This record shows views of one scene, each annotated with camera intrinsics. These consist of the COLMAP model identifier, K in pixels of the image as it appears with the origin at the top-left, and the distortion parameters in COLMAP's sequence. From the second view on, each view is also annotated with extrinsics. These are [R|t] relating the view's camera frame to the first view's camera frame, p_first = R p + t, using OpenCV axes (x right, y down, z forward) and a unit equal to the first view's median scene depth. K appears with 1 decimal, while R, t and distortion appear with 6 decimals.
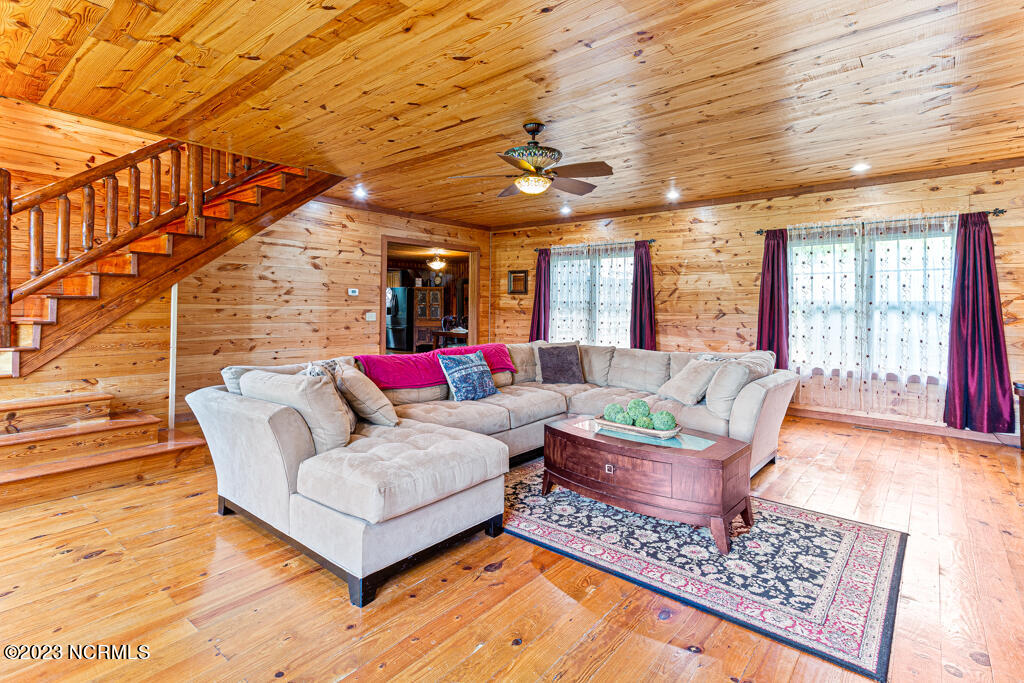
lens RADIAL K [[490.9, 0, 522.0], [0, 490.9, 304.4], [0, 0, 1]] dist [0.001141, 0.000131]
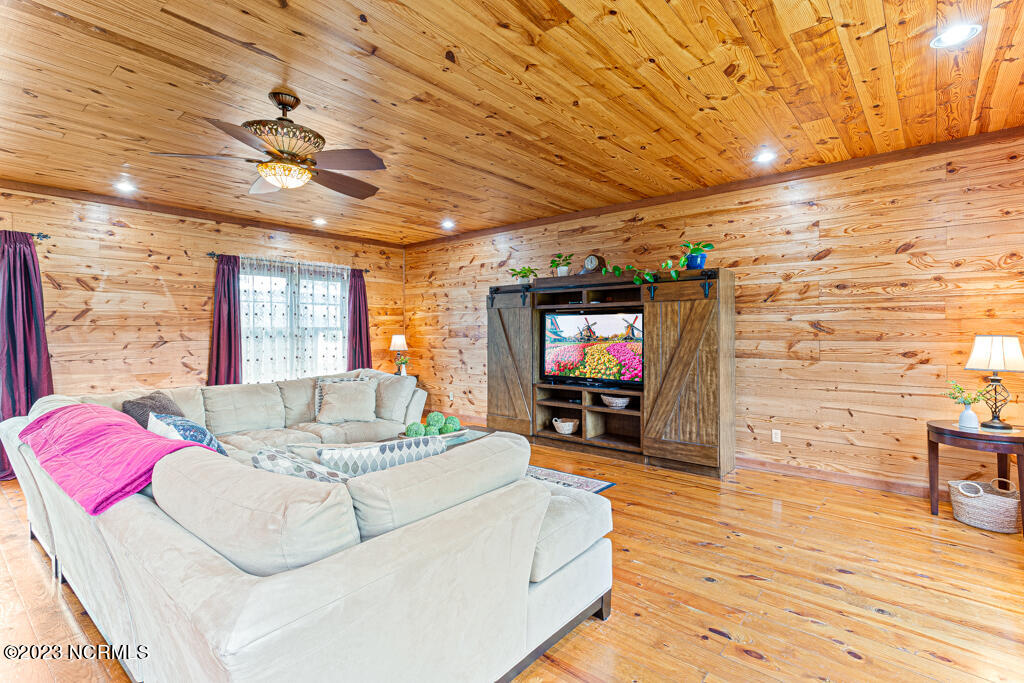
lens RADIAL K [[490.9, 0, 512.2], [0, 490.9, 339.5], [0, 0, 1]] dist [0.001141, 0.000131]
pose [[-0.000551, -0.024195, 0.999707, -0.466090], [-0.000050, 0.999707, 0.024195, -0.005244], [-1.000000, -0.000037, -0.000552, 0.409788]]
